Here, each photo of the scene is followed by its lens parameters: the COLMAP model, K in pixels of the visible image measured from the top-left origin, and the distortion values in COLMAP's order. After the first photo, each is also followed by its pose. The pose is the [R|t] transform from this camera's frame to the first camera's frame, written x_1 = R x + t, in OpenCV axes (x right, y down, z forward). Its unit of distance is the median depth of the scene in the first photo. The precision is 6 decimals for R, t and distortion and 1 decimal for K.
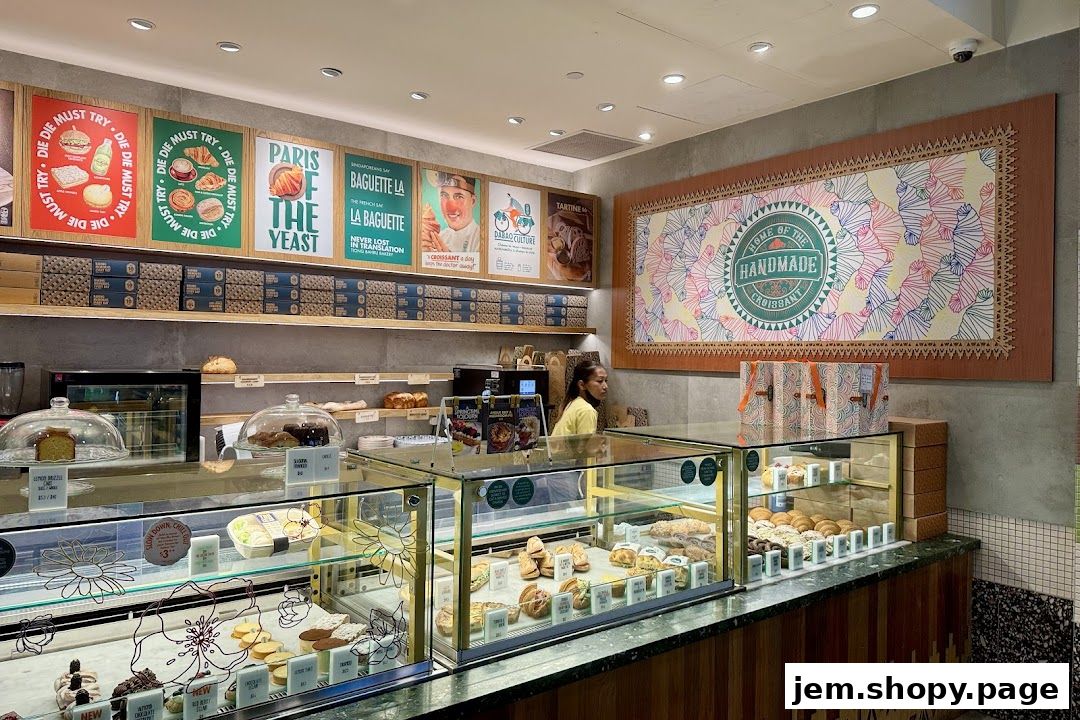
lens RADIAL K [[754.5, 0, 540.0], [0, 754.5, 360.0], [0, 0, 1]] dist [0.086688, -0.113551]
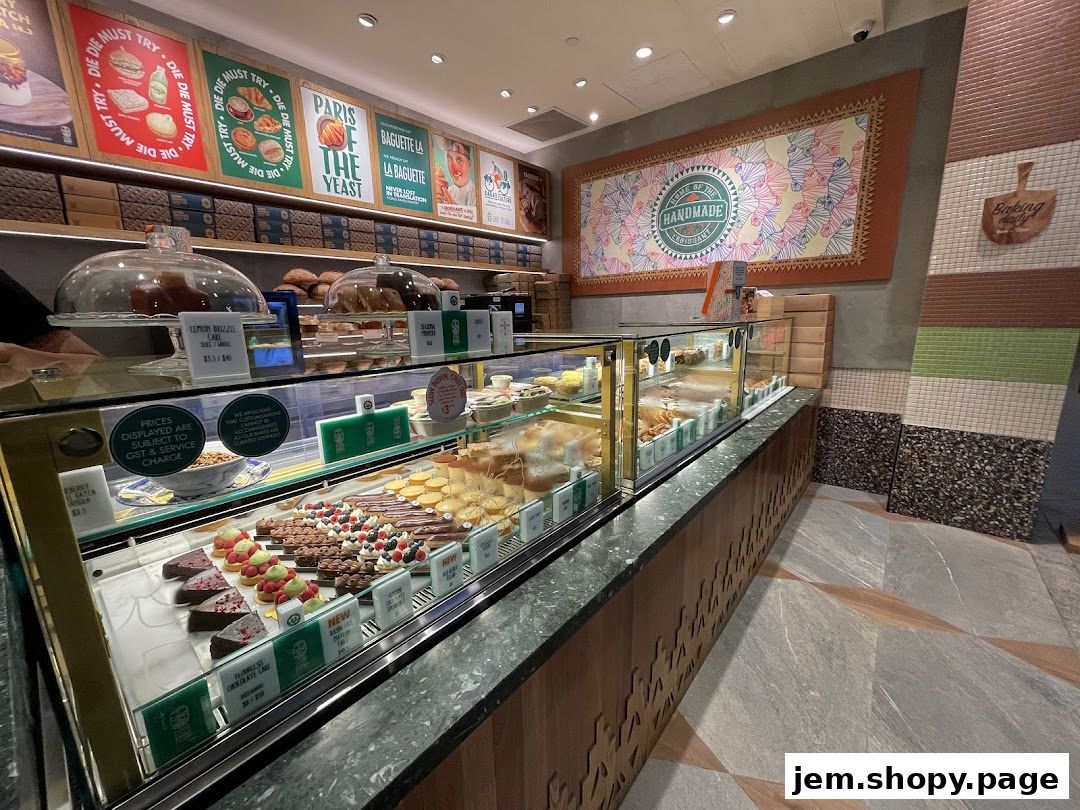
lens RADIAL K [[442.2, 0, 540.0], [0, 442.2, 405.0], [0, 0, 1]] dist [0.000759, 0.008322]
pose [[0.976644, -0.079698, 0.199537, -0.179330], [0.037575, 0.977705, 0.206596, 0.051306], [-0.211554, -0.194273, 0.957864, 0.175708]]
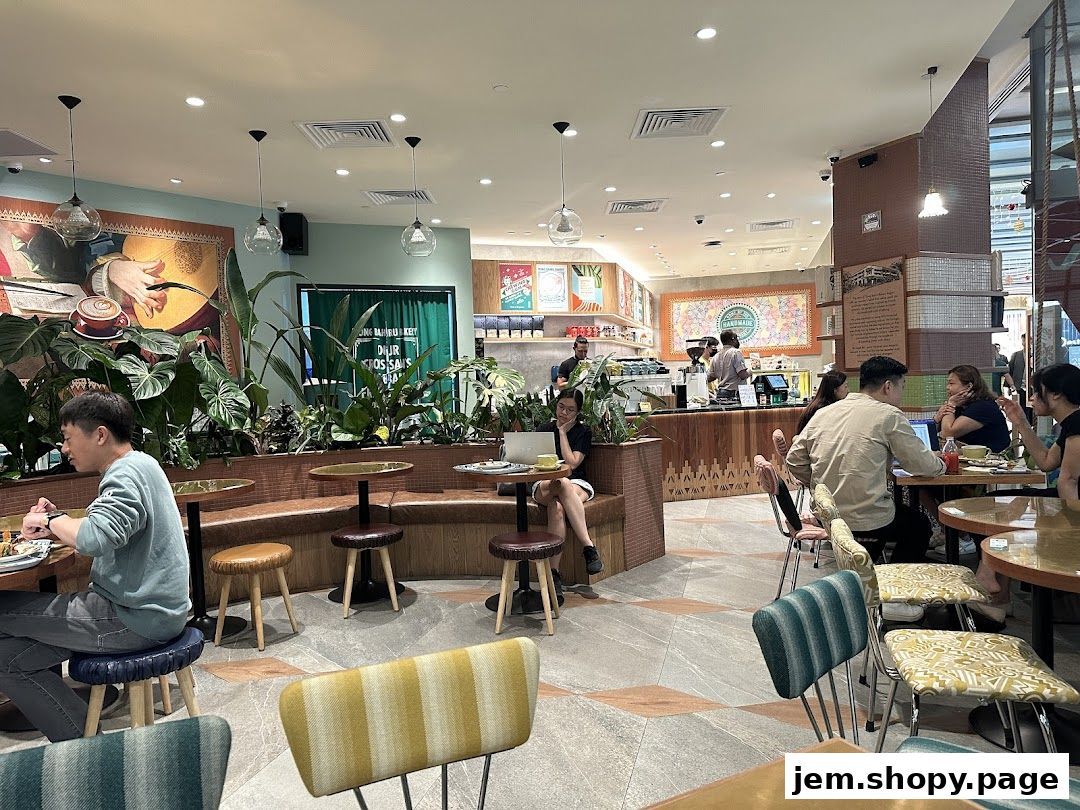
lens RADIAL K [[759.3, 0, 540.0], [0, 759.3, 405.0], [0, 0, 1]] dist [0.081845, -0.115518]
pose [[0.794176, -0.063884, 0.604321, -2.317574], [0.050664, 0.997957, 0.038916, 0.050019], [-0.605573, -0.000289, 0.795790, -1.037807]]
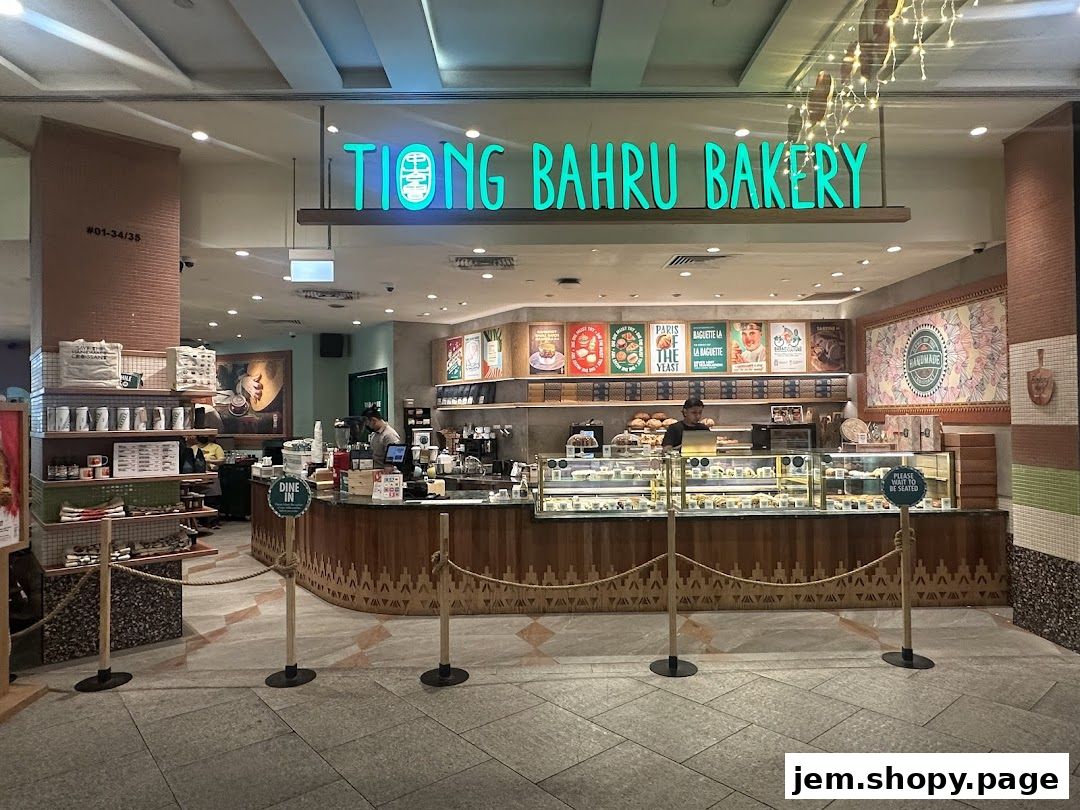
lens RADIAL K [[660.6, 0, 540.0], [0, 660.6, 405.0], [0, 0, 1]] dist [-0.019016, 0.000921]
pose [[0.801645, -0.036634, -0.596677, 0.510423], [0.021827, 0.999249, -0.032025, 0.007755], [0.597402, 0.012649, 0.801842, -0.745870]]
